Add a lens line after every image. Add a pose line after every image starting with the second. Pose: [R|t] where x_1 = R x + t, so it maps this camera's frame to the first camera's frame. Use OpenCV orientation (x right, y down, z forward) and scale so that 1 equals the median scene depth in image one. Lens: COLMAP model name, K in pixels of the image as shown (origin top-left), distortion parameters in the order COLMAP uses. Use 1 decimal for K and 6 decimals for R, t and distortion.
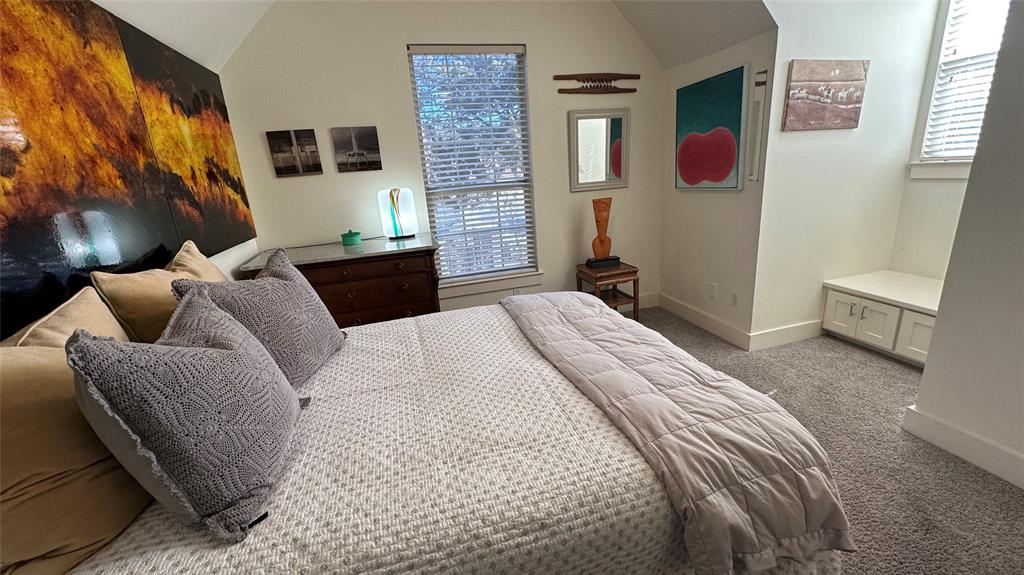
lens RADIAL K [[403.6, 0, 513.3], [0, 403.6, 288.7], [0, 0, 1]] dist [0.000760, -0.000210]
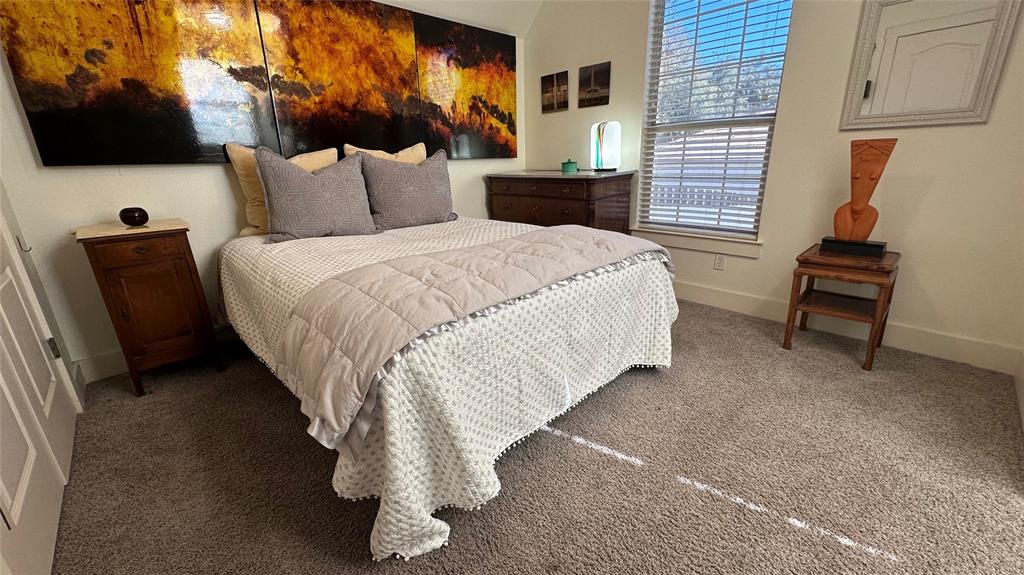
lens RADIAL K [[403.6, 0, 510.8], [0, 403.6, 287.2], [0, 0, 1]] dist [0.000760, -0.000210]
pose [[0.478967, 0.321648, -0.816782, 0.733791], [-0.258909, 0.940824, 0.218669, -0.010737], [0.838783, 0.106736, 0.533901, 0.345185]]
